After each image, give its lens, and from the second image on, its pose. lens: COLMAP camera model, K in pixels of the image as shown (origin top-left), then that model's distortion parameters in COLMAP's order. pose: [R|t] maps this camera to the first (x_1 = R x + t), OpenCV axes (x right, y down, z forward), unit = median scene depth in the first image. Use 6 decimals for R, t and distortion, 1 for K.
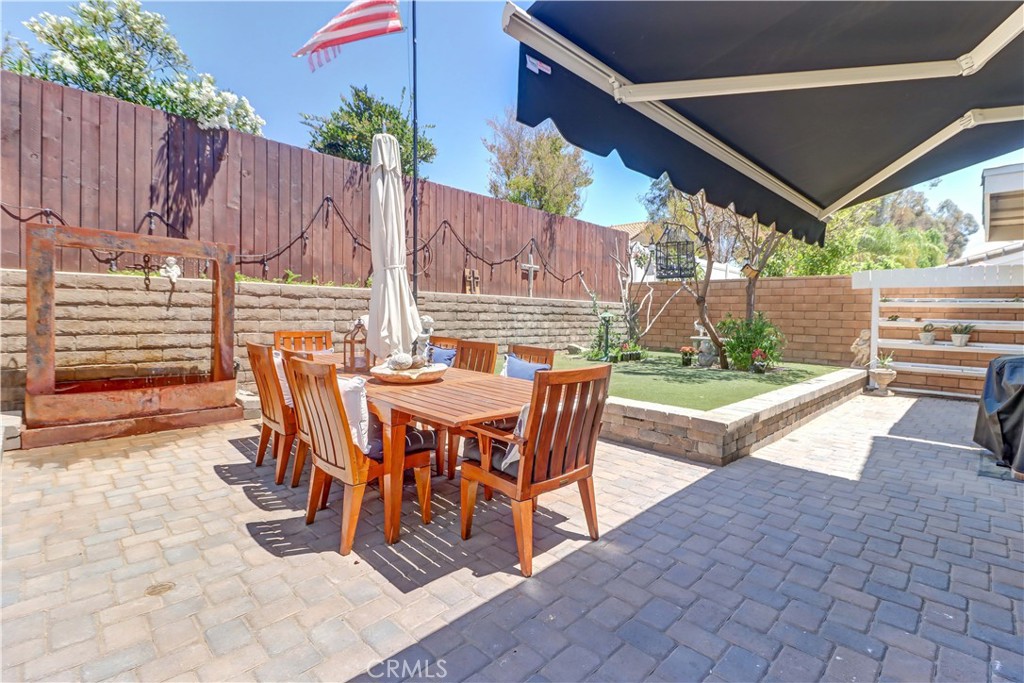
lens RADIAL K [[474.3, 0, 535.0], [0, 474.3, 333.5], [0, 0, 1]] dist [0.005932, -0.000091]
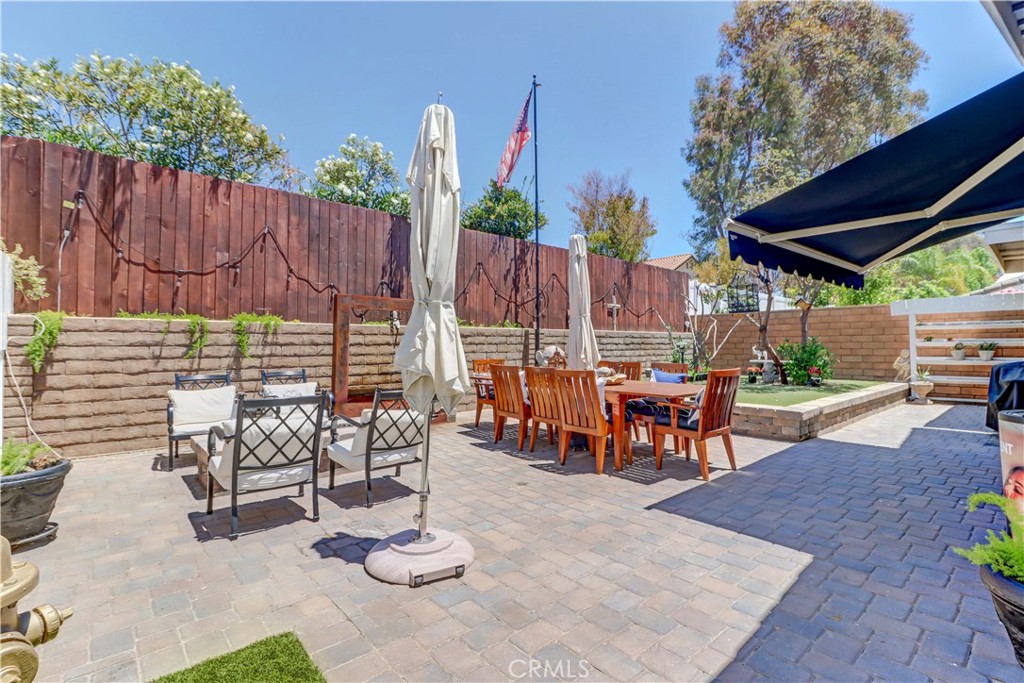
lens RADIAL K [[475.4, 0, 533.4], [0, 475.4, 341.5], [0, 0, 1]] dist [0.003362, -0.000104]
pose [[0.997108, -0.028828, -0.070315, -0.158618], [0.025094, 0.998257, -0.053418, 0.013230], [0.071732, 0.051499, 0.996094, -0.272331]]
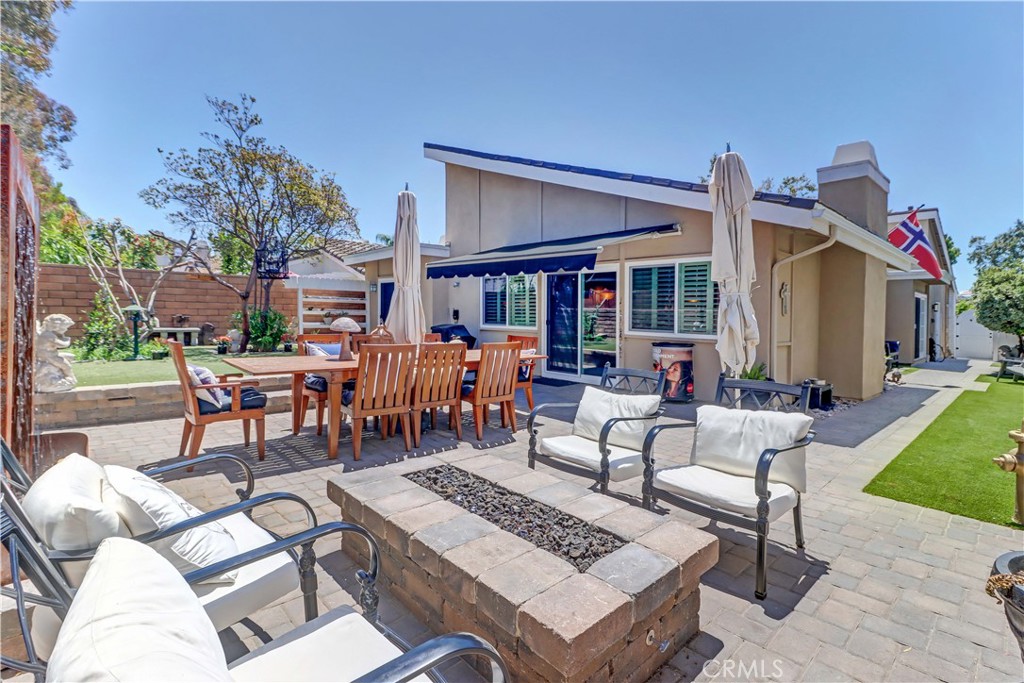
lens RADIAL K [[478.1, 0, 508.4], [0, 478.1, 321.1], [0, 0, 1]] dist [0.001155, -0.000286]
pose [[0.056704, -0.036808, 0.997712, -0.765197], [0.025291, 0.999052, 0.035420, -0.031197], [-0.998071, 0.023225, 0.057581, 0.274830]]
